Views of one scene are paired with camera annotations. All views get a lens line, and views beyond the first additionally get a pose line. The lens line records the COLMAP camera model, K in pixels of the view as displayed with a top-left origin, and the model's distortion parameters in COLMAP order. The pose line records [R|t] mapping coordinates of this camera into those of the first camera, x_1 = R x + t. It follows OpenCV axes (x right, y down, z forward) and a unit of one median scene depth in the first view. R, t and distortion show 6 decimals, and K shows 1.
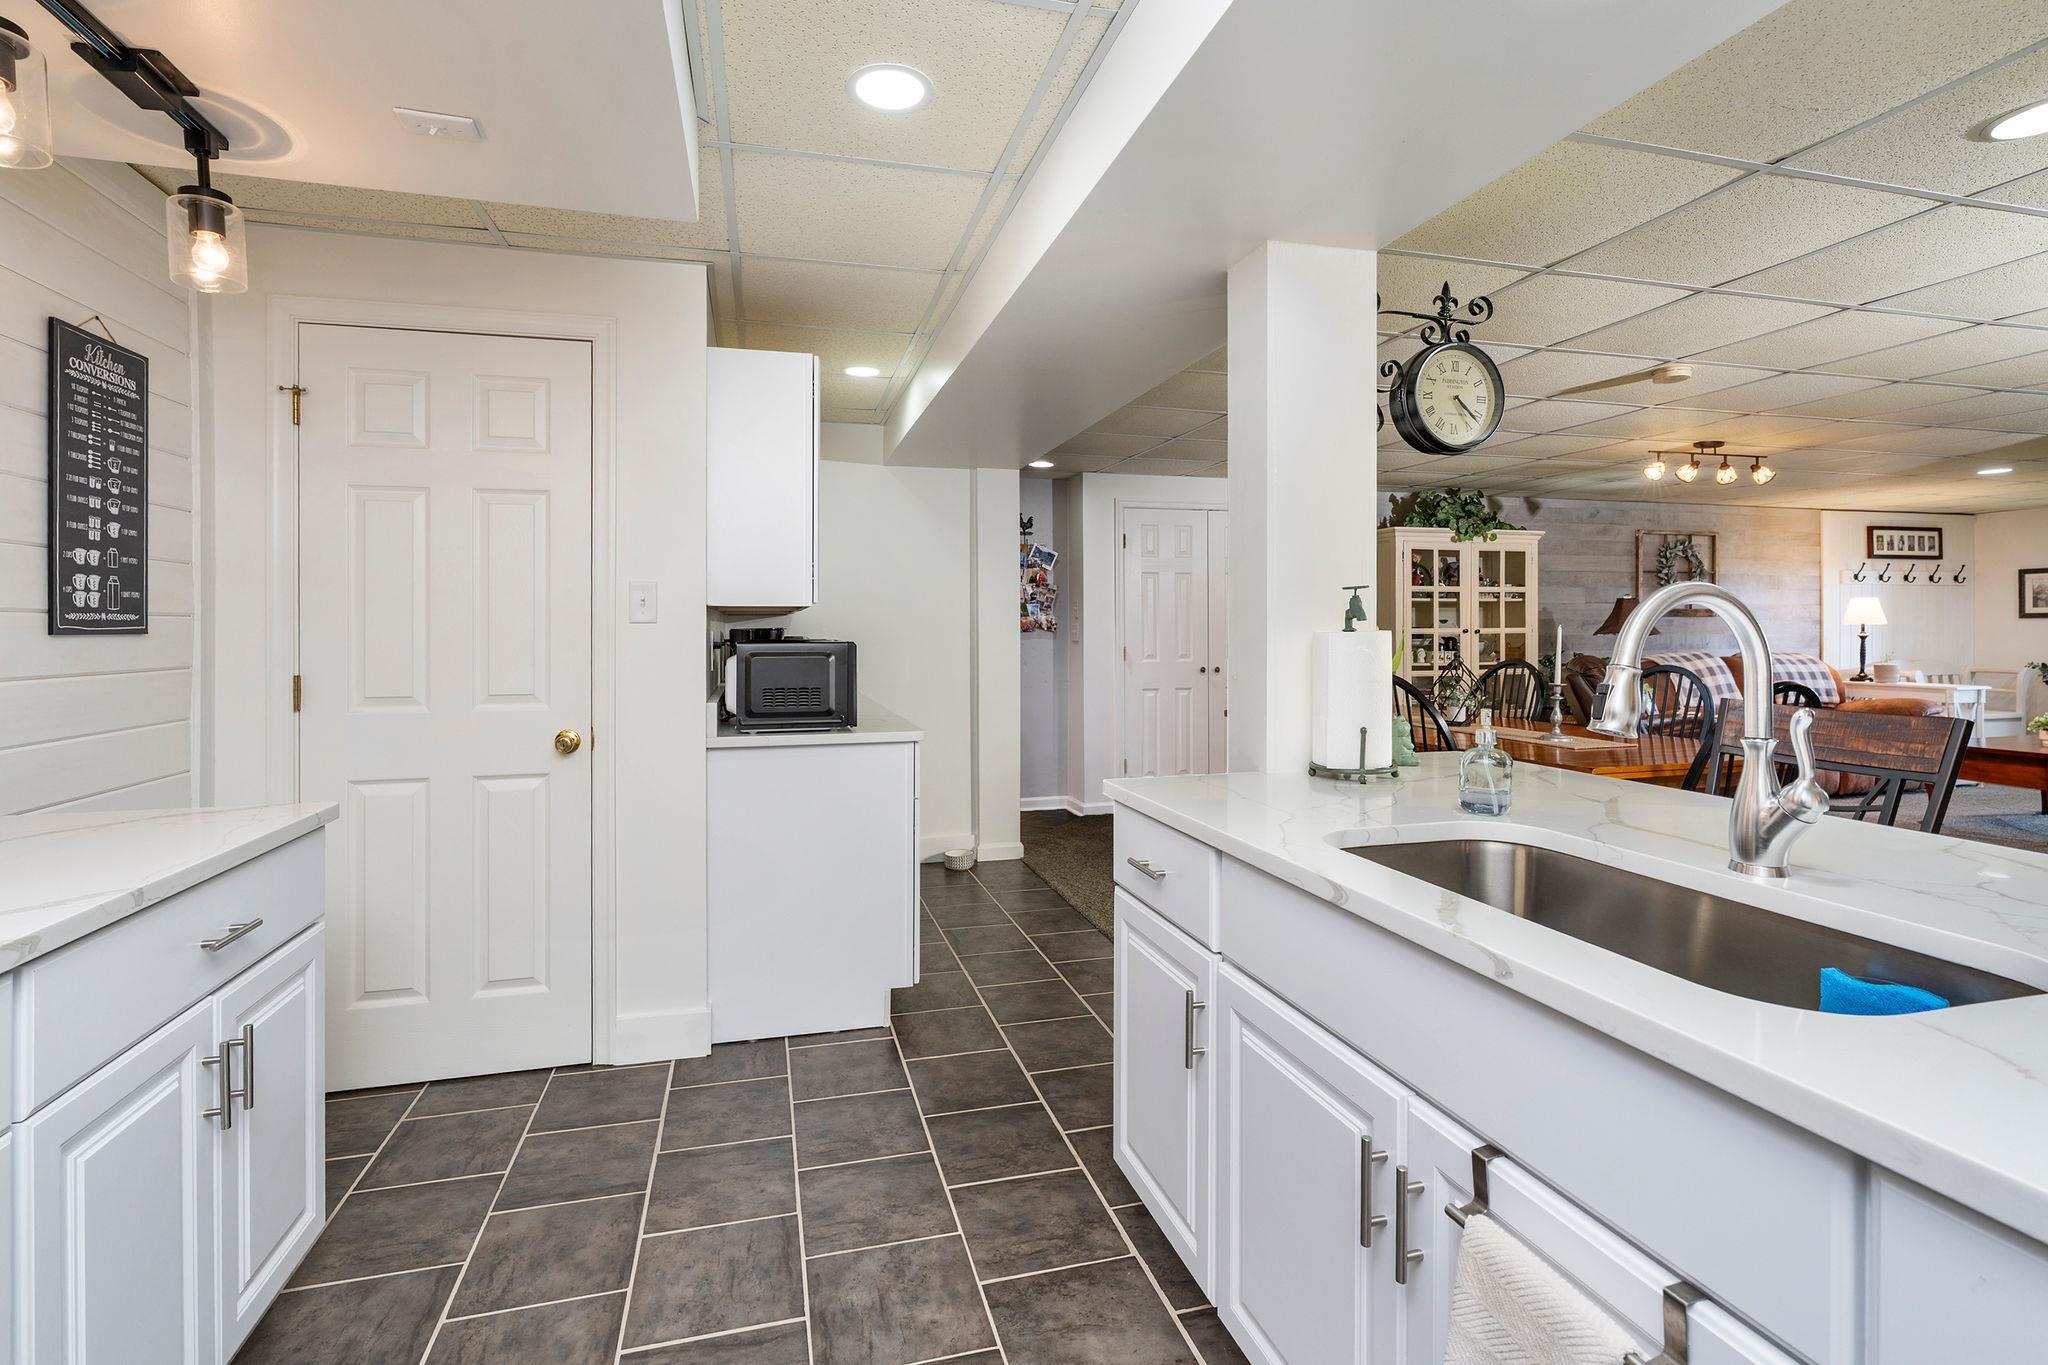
lens RADIAL K [[928.7, 0, 1013.8], [0, 928.7, 626.9], [0, 0, 1]] dist [-0.004394, 0.001370]
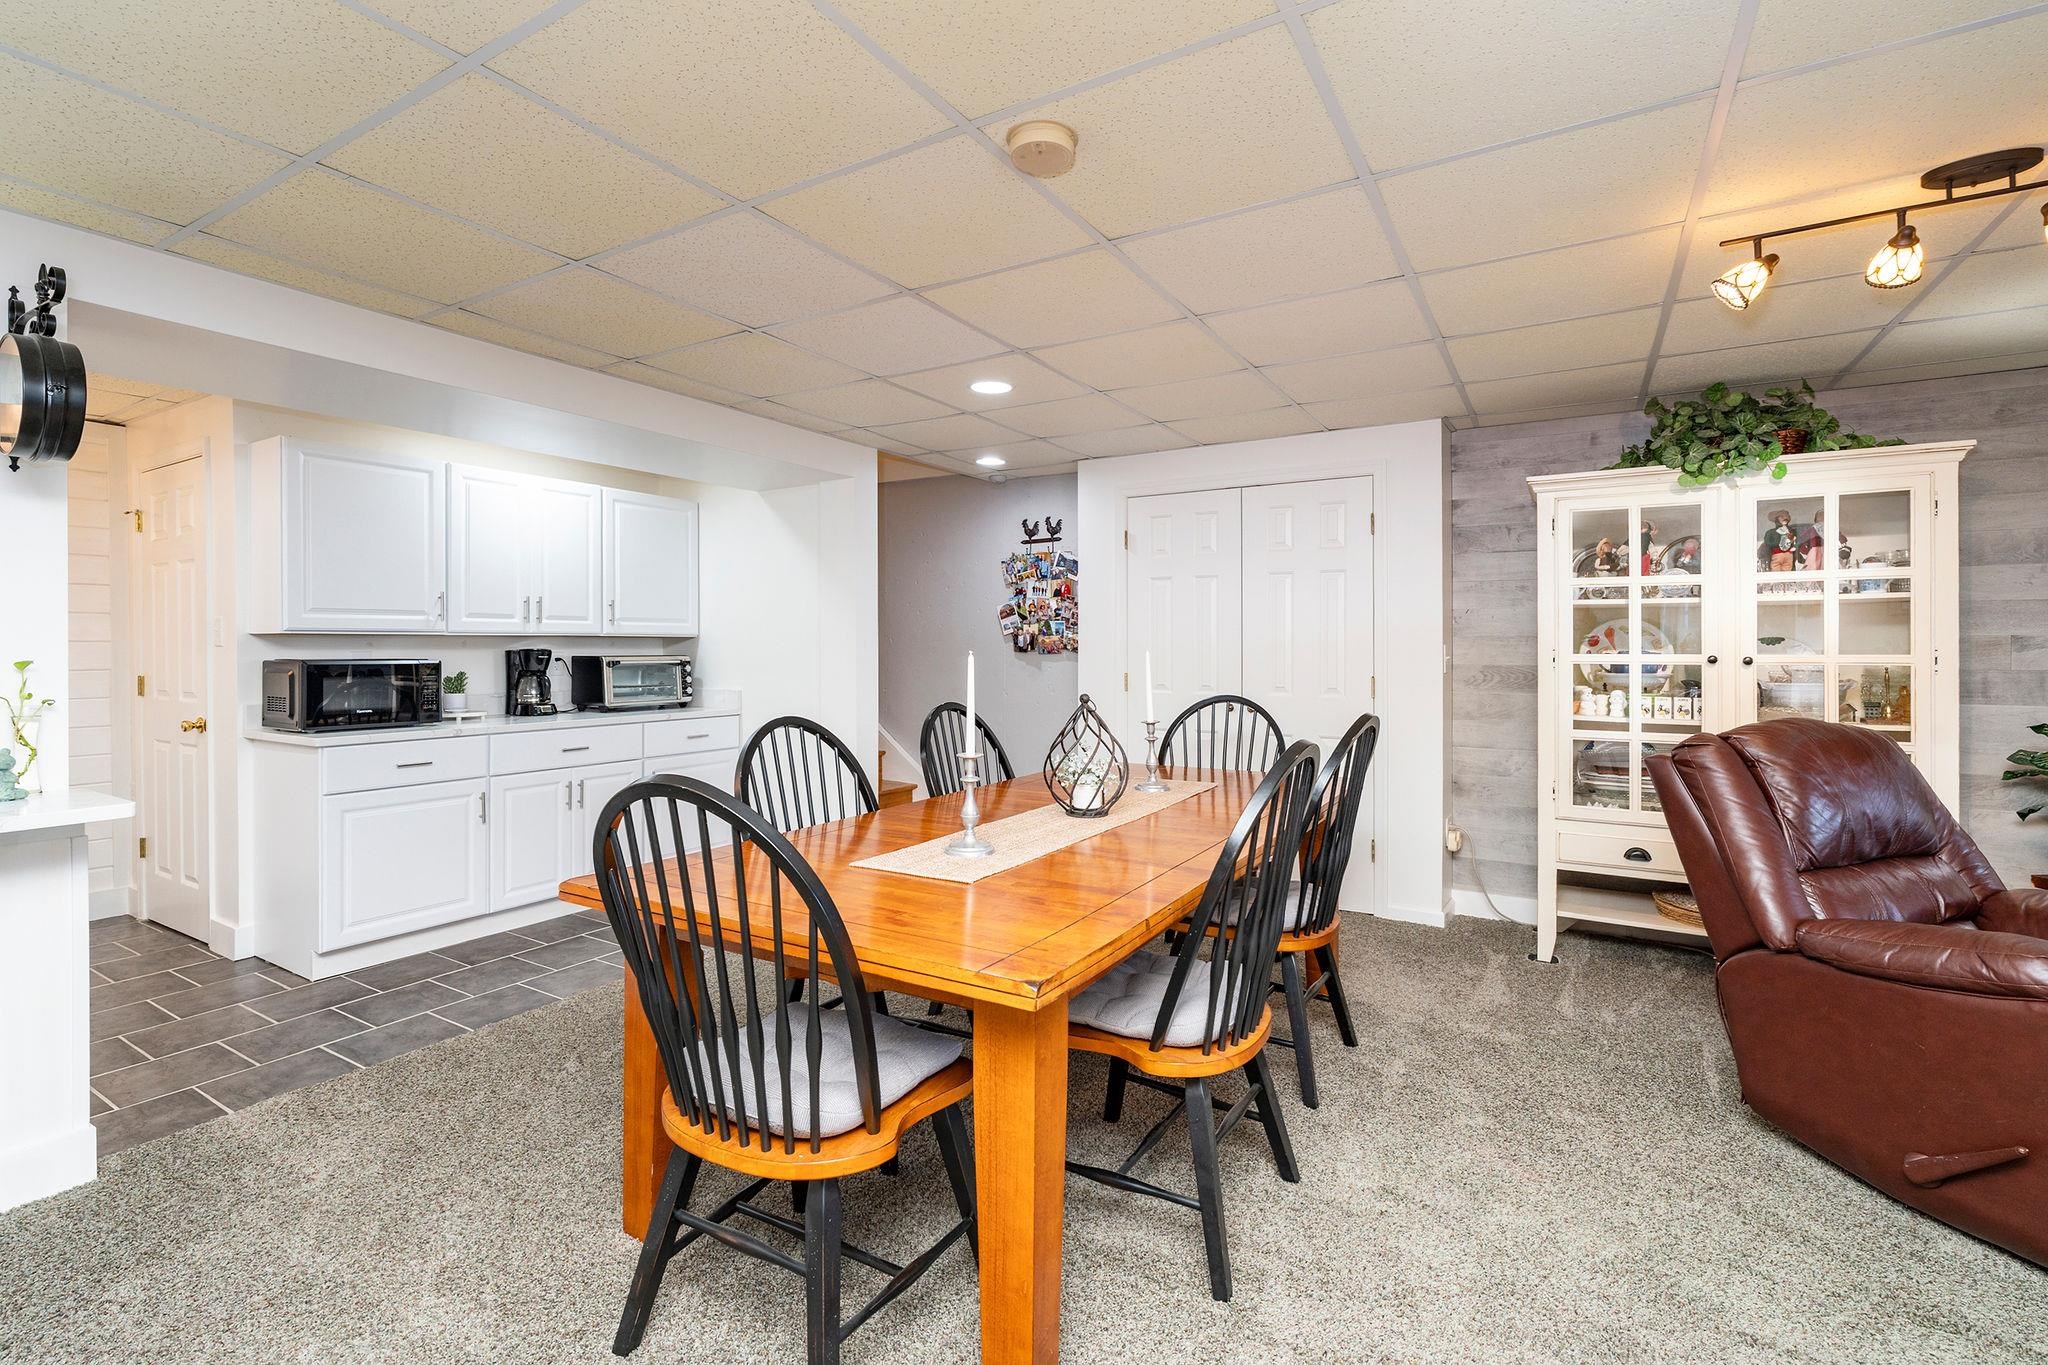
lens RADIAL K [[928.7, 0, 1014.7], [0, 928.7, 646.5], [0, 0, 1]] dist [-0.004394, 0.001370]
pose [[0.687952, 0.004546, -0.725742, 0.582221], [-0.001496, 0.999987, 0.004846, -0.004842], [0.725755, -0.002248, 0.687950, 0.356852]]
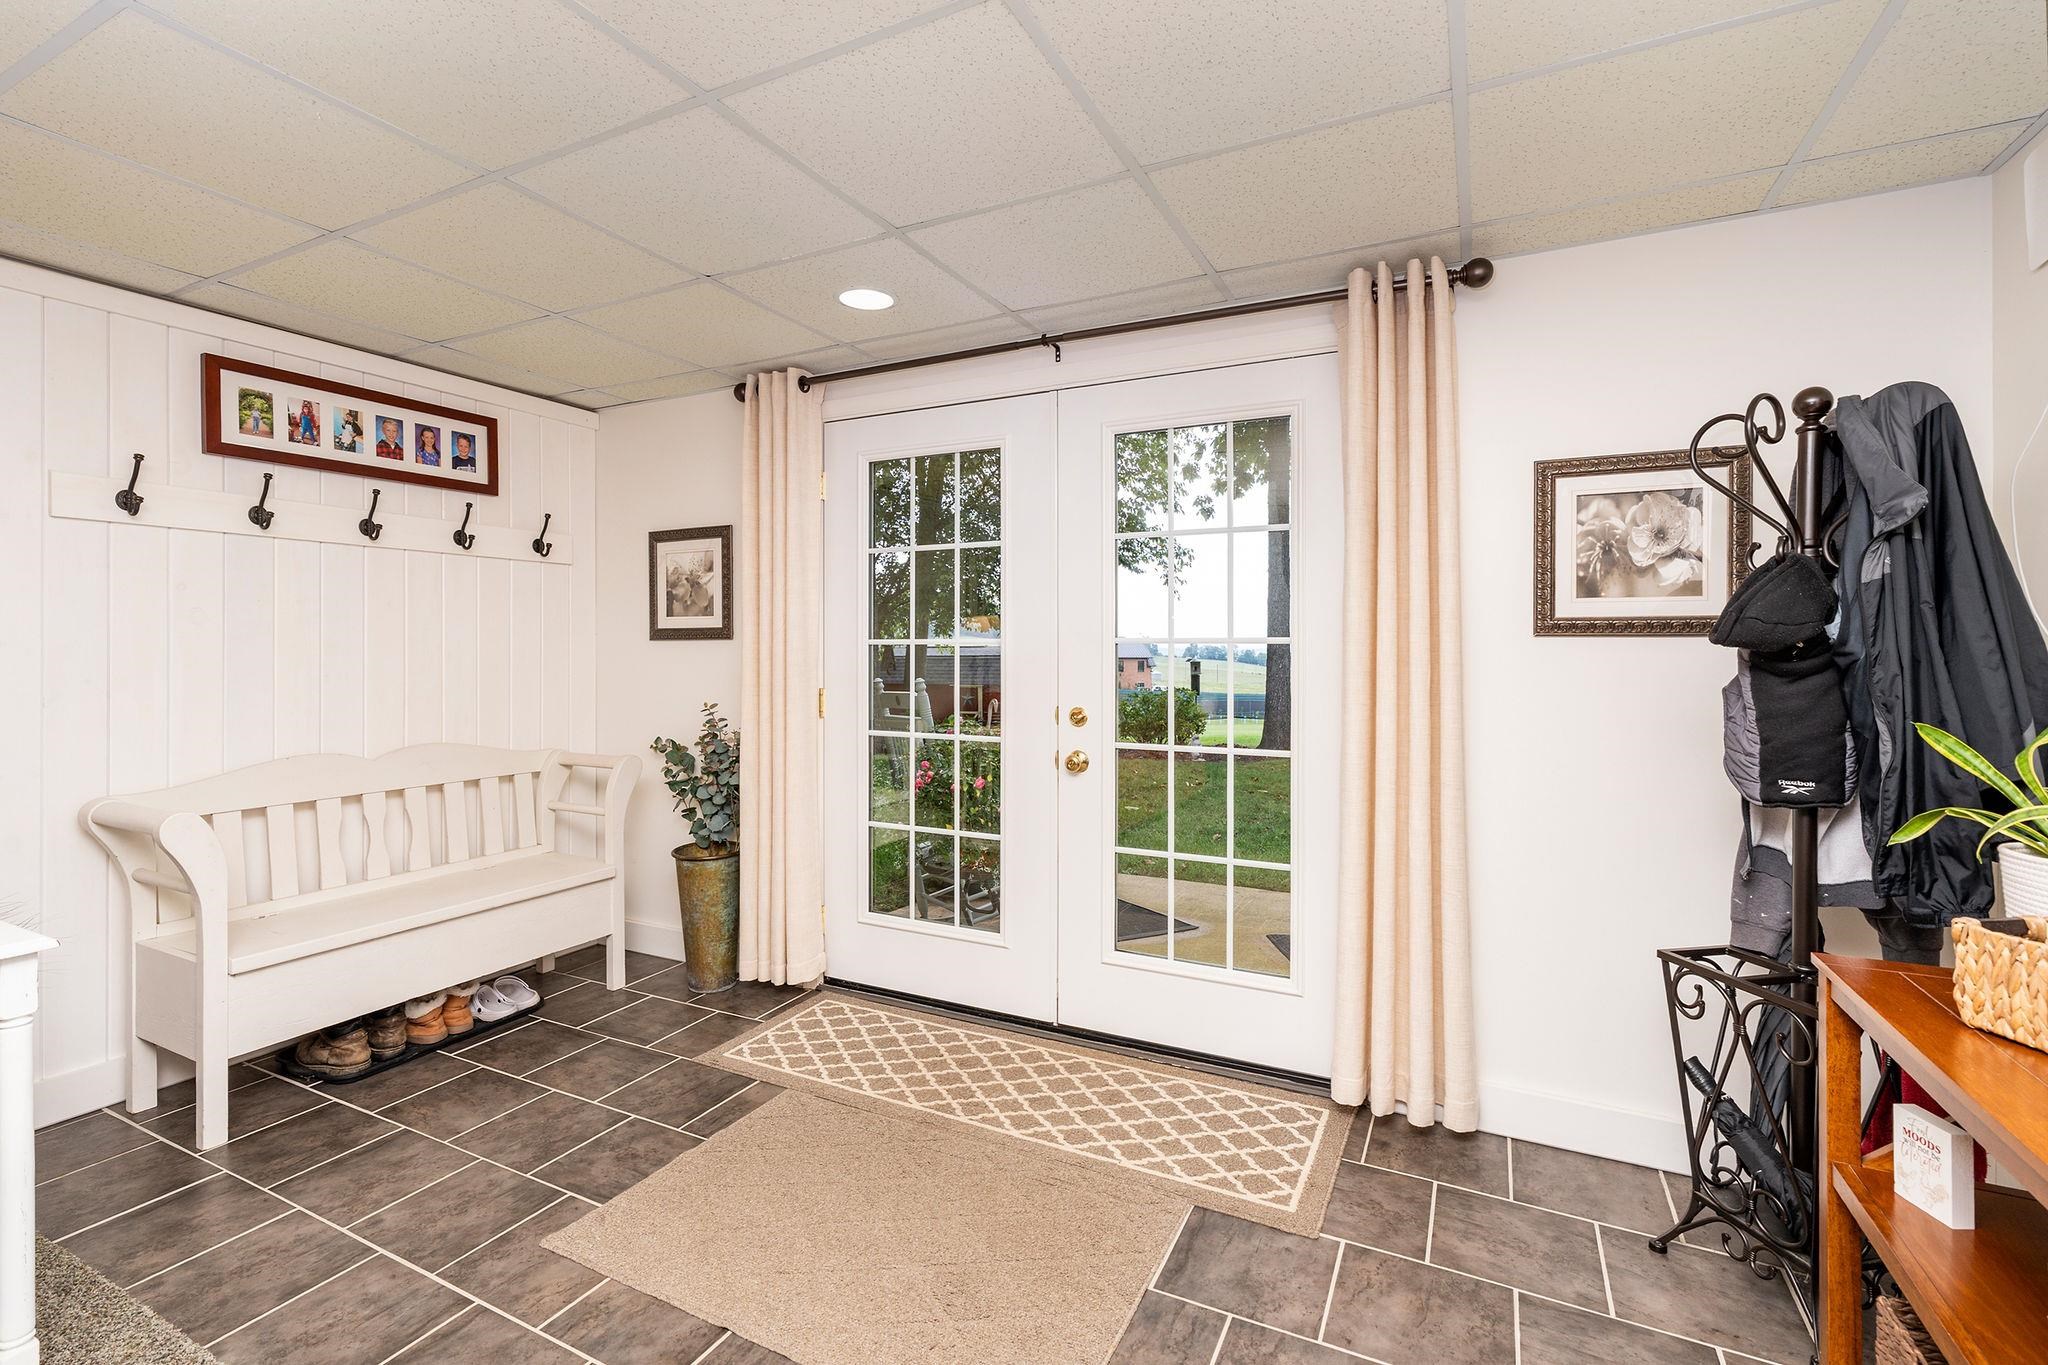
lens RADIAL K [[928.7, 0, 990.8], [0, 928.7, 648.8], [0, 0, 1]] dist [-0.004394, 0.001370]
pose [[0.680697, 0.002406, 0.732561, 1.088803], [-0.001604, 0.999997, -0.001795, -0.005373], [-0.732564, 0.000047, 0.680699, 0.714007]]
